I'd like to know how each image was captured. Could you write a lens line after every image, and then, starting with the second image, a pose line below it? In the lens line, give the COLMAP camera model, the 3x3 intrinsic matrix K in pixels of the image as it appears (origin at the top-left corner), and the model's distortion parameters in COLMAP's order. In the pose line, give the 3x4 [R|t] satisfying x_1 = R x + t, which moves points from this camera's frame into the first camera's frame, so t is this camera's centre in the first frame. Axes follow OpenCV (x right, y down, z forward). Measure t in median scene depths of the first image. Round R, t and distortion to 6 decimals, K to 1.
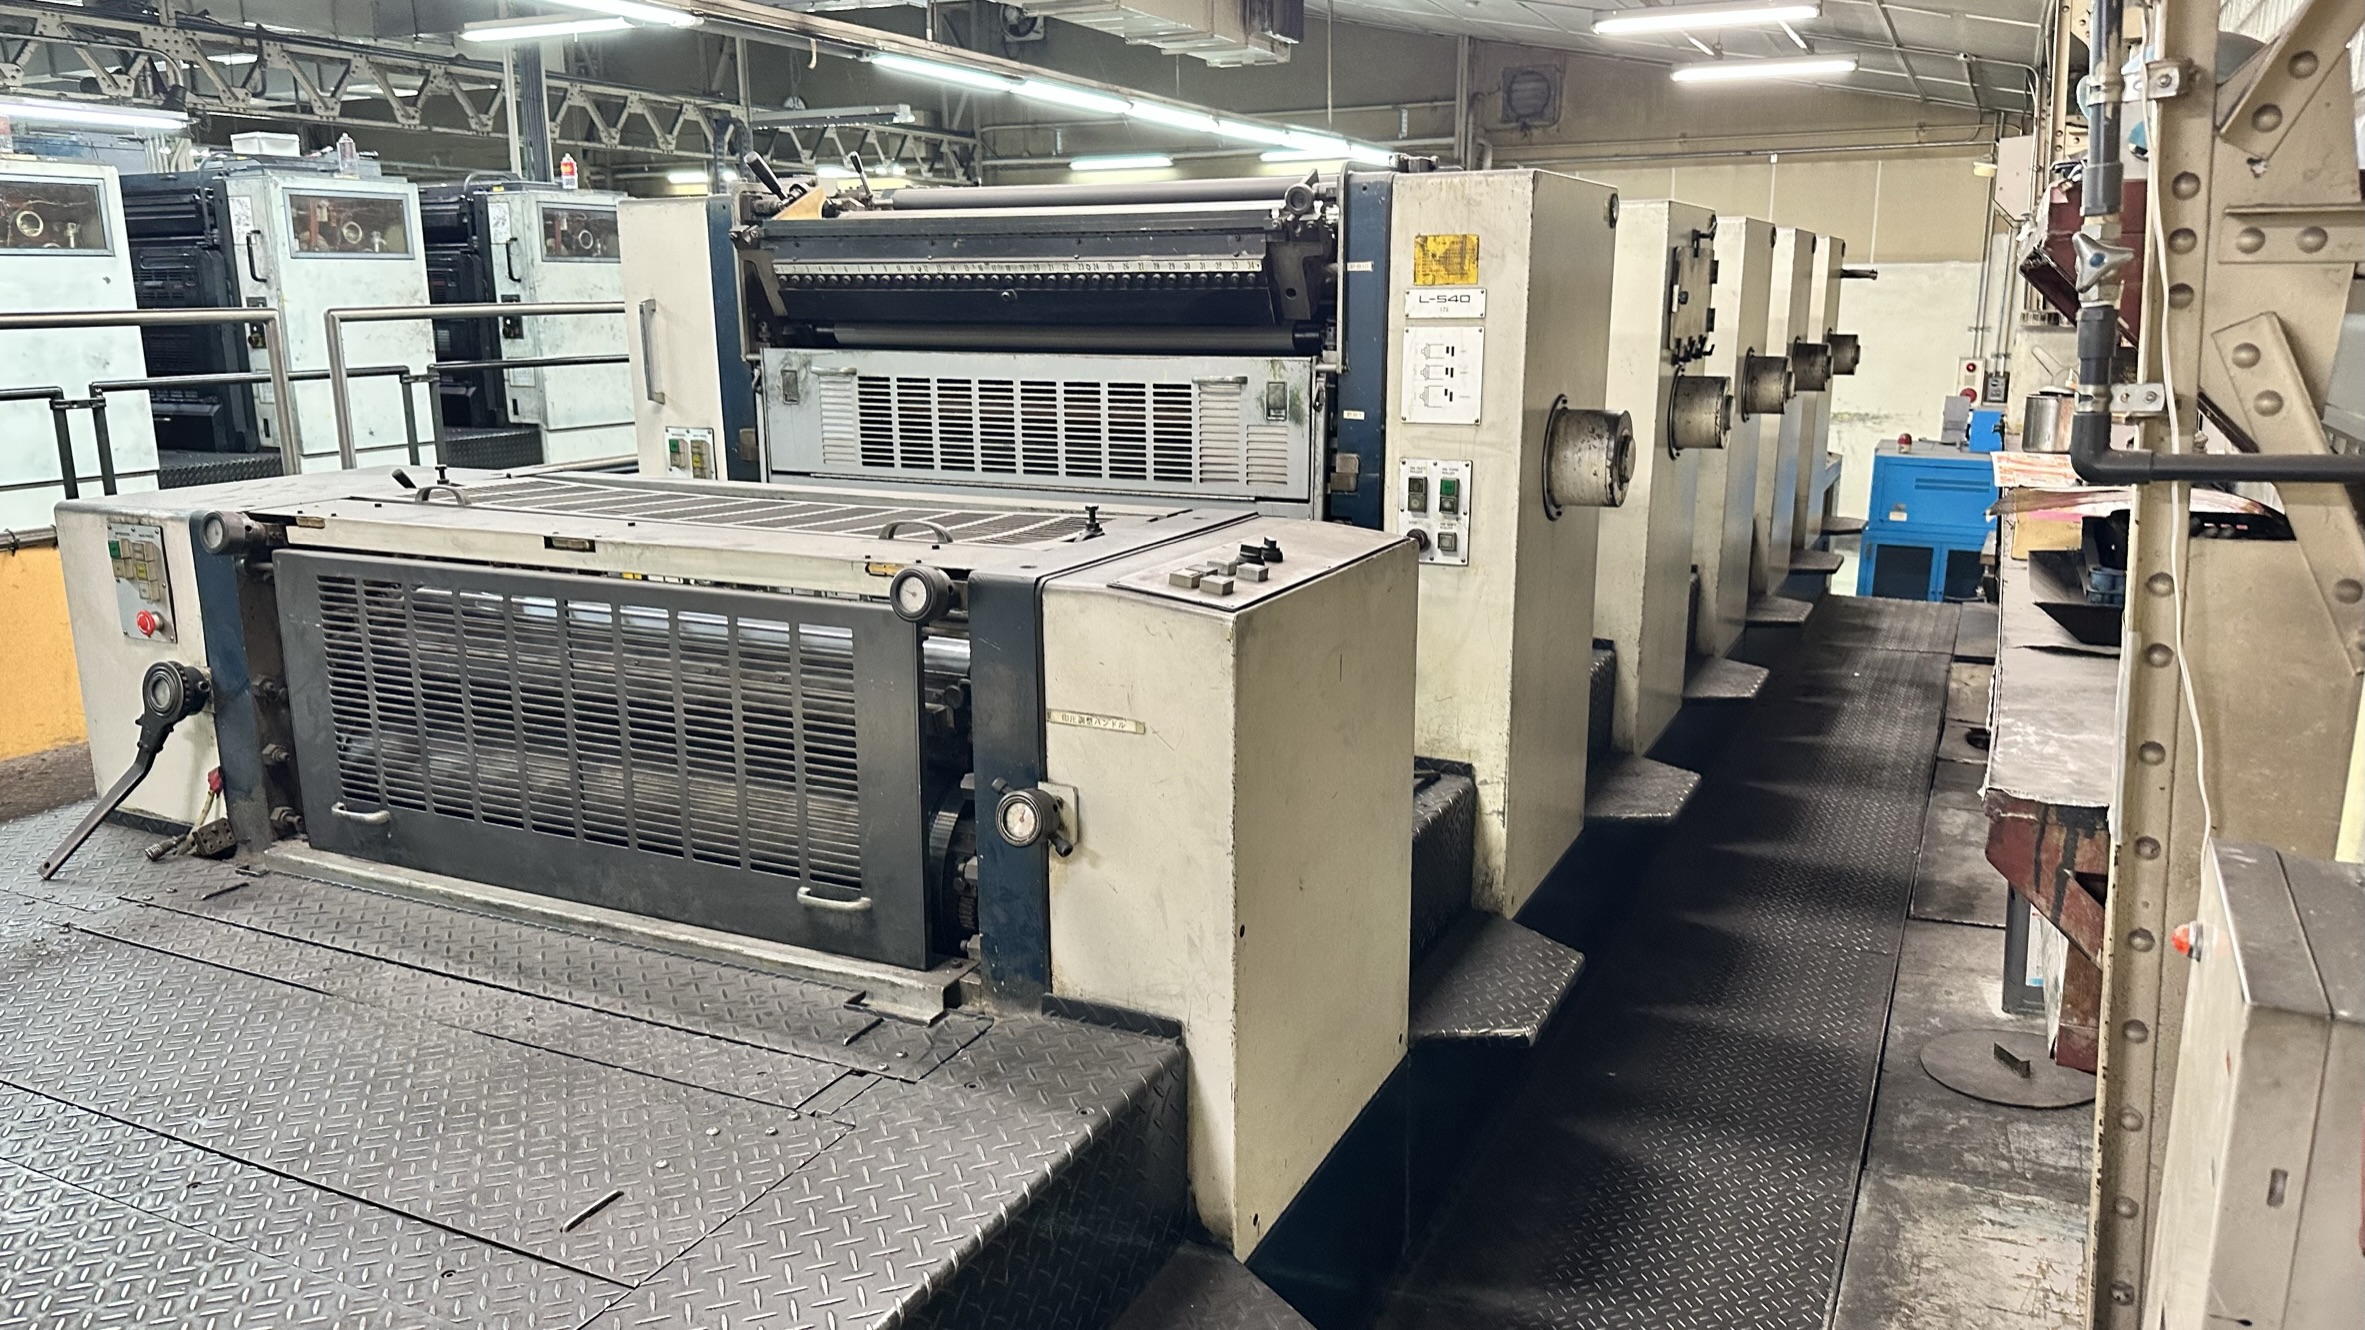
lens RADIAL K [[1655.5, 0, 1182.5], [0, 1655.5, 665.0], [0, 0, 1]] dist [0.133997, -0.207738]
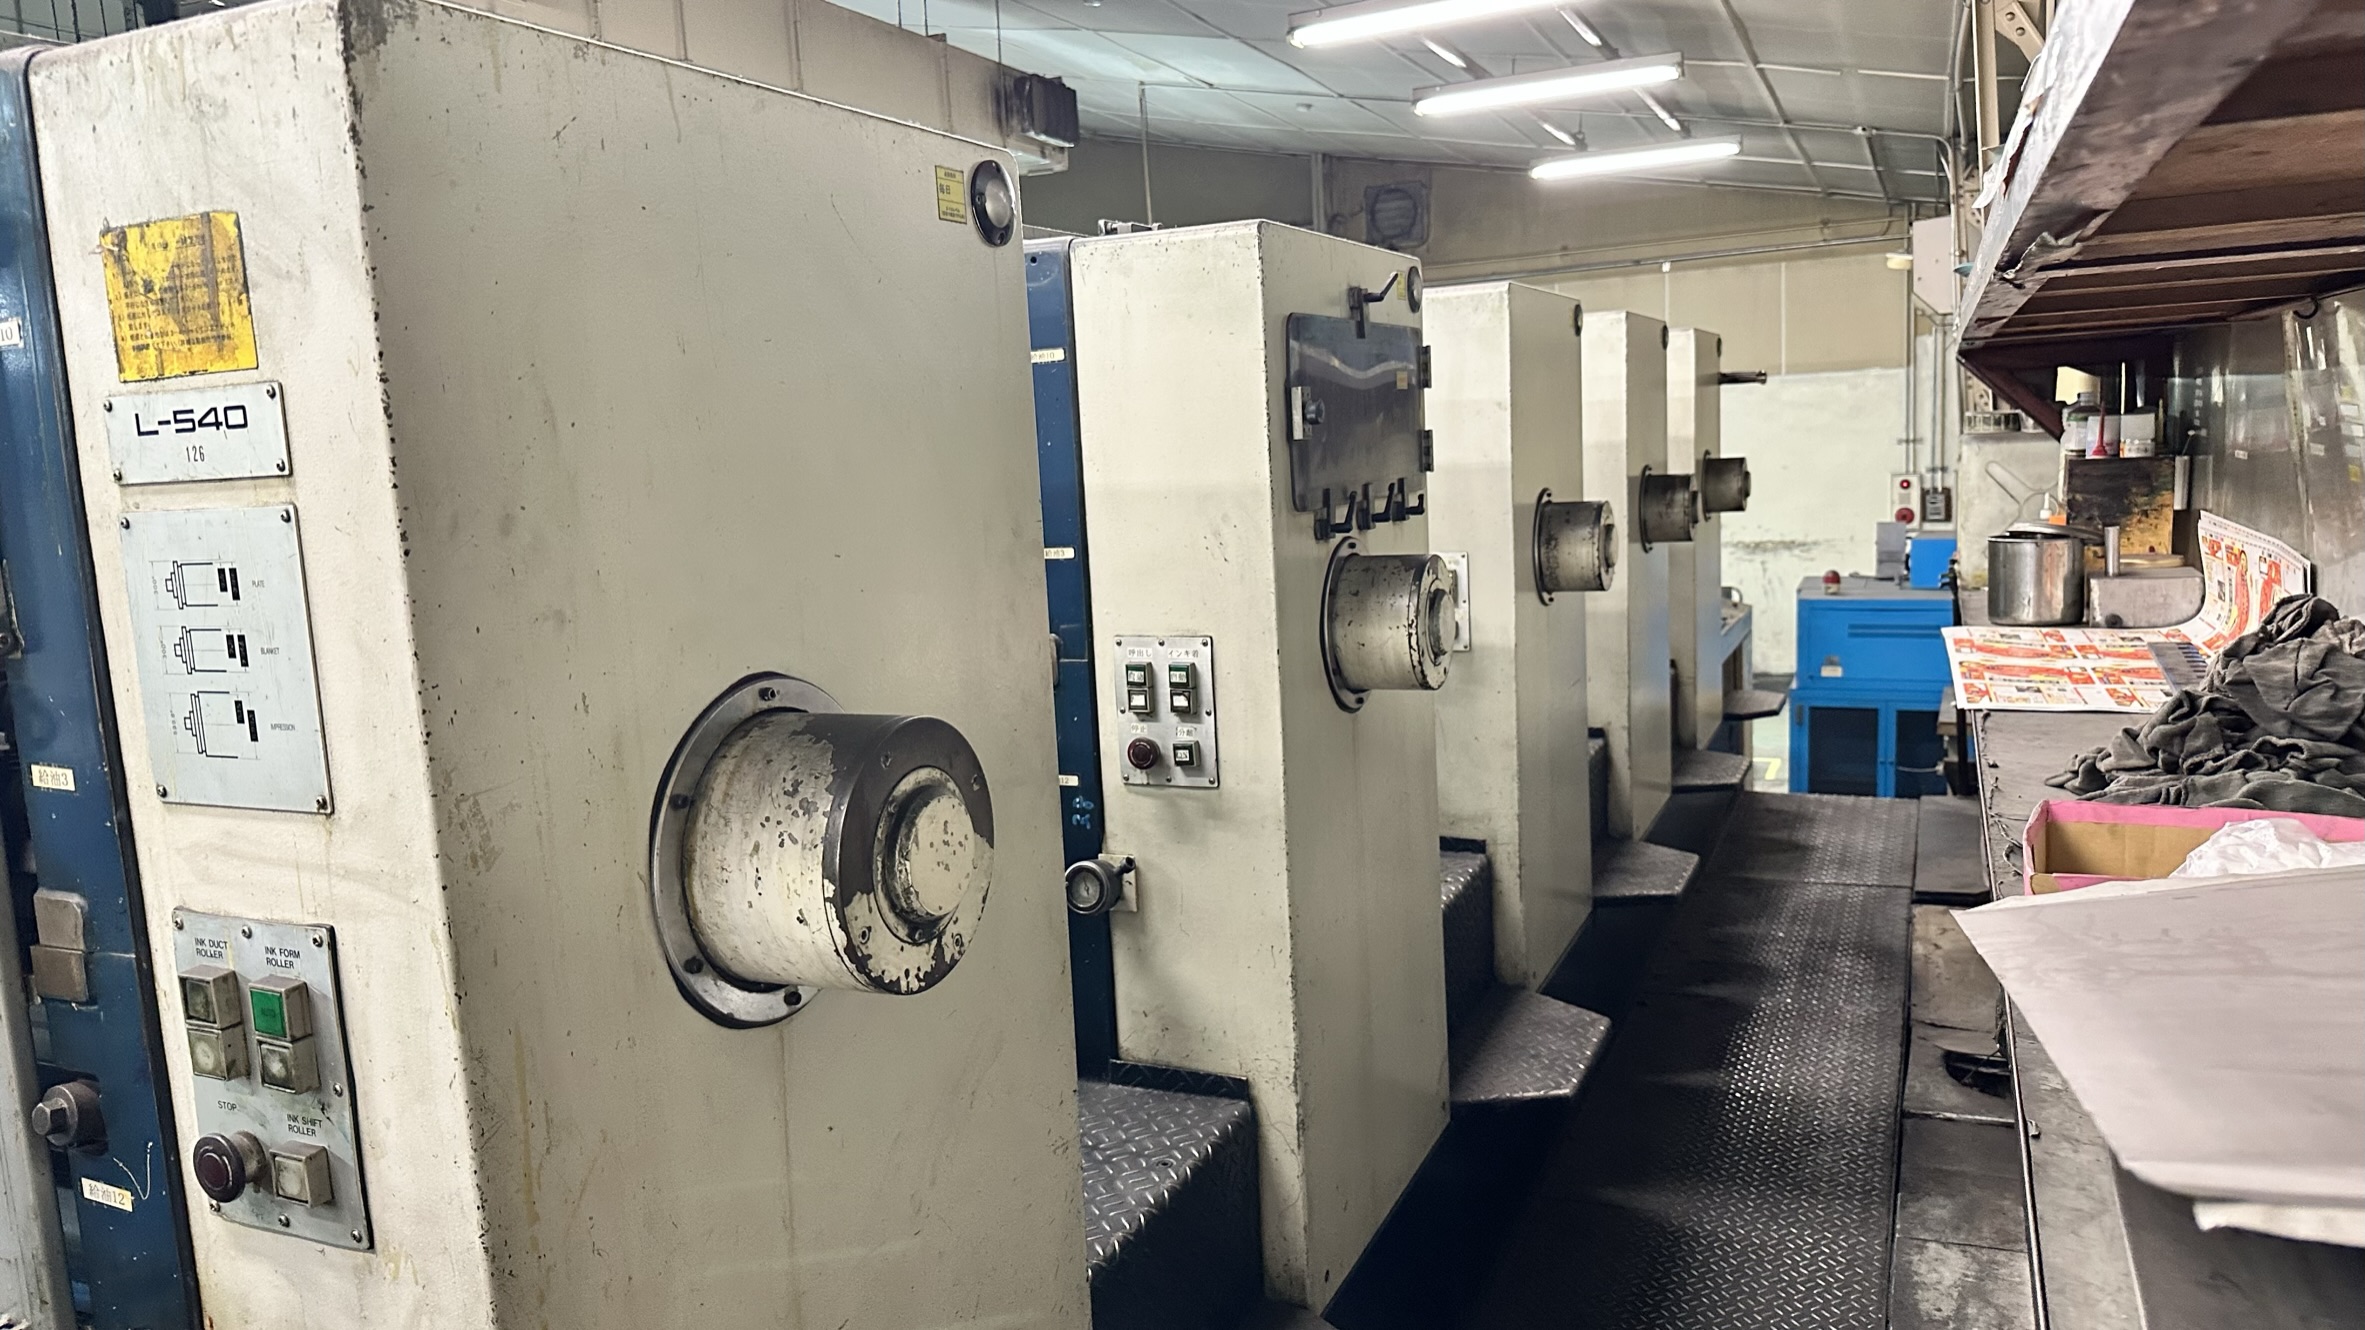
lens RADIAL K [[1641.9, 0, 1153.8], [0, 1641.9, 667.4], [0, 0, 1]] dist [0.120720, -0.207964]
pose [[0.998701, -0.050782, 0.004115, 0.130341], [0.050948, 0.995150, -0.084145, -0.054379], [0.000178, 0.084245, 0.996445, 0.273057]]
